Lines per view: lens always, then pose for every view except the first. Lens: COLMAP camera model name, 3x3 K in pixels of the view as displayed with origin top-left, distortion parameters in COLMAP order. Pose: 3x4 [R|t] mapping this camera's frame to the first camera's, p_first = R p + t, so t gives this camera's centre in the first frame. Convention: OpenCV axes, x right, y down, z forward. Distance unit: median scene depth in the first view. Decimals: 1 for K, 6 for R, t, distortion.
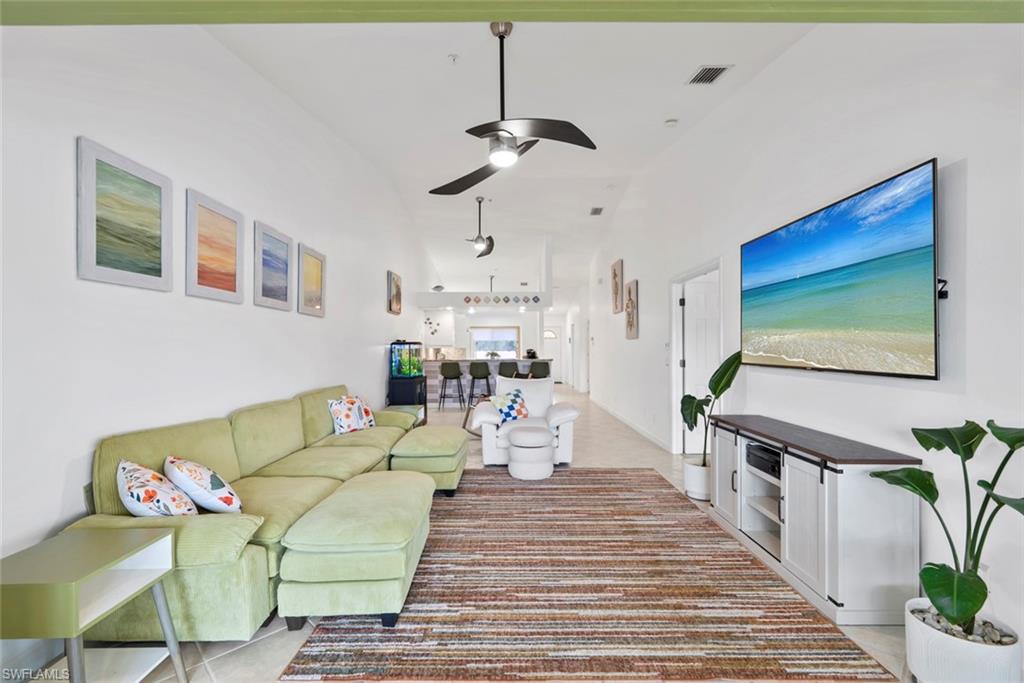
lens RADIAL K [[453.1, 0, 510.2], [0, 453.1, 339.6], [0, 0, 1]] dist [-0.001355, 0.001342]
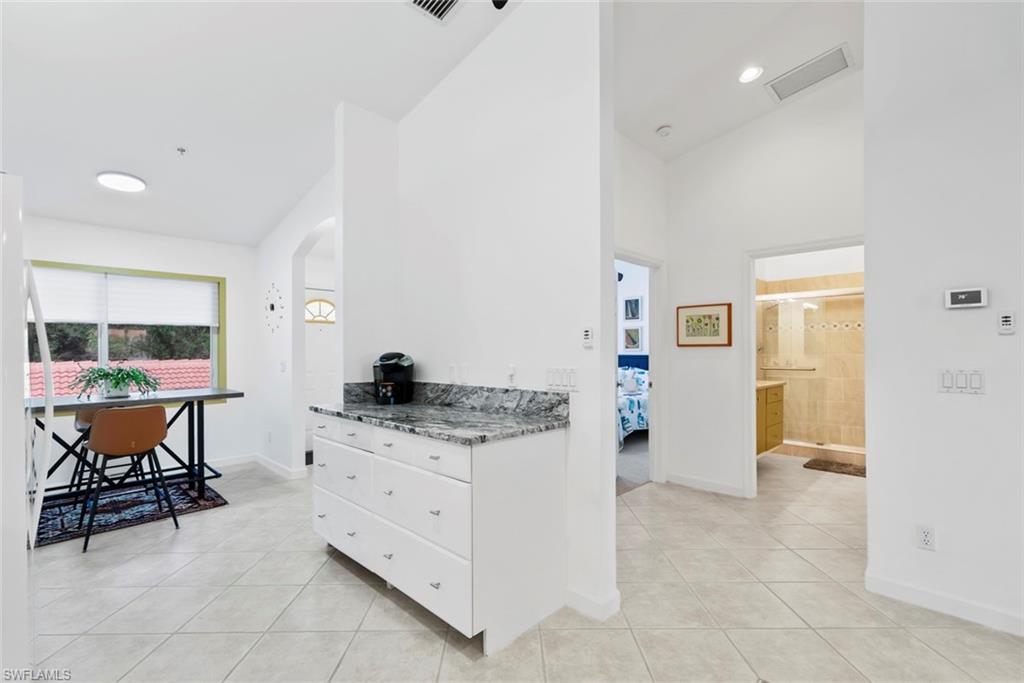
lens RADIAL K [[453.1, 0, 516.5], [0, 453.1, 349.5], [0, 0, 1]] dist [-0.001355, 0.001342]
pose [[0.696962, 0.002164, 0.717105, -0.308776], [-0.011555, 0.999900, 0.008213, 0.076465], [-0.717015, -0.014010, 0.696917, 3.420066]]
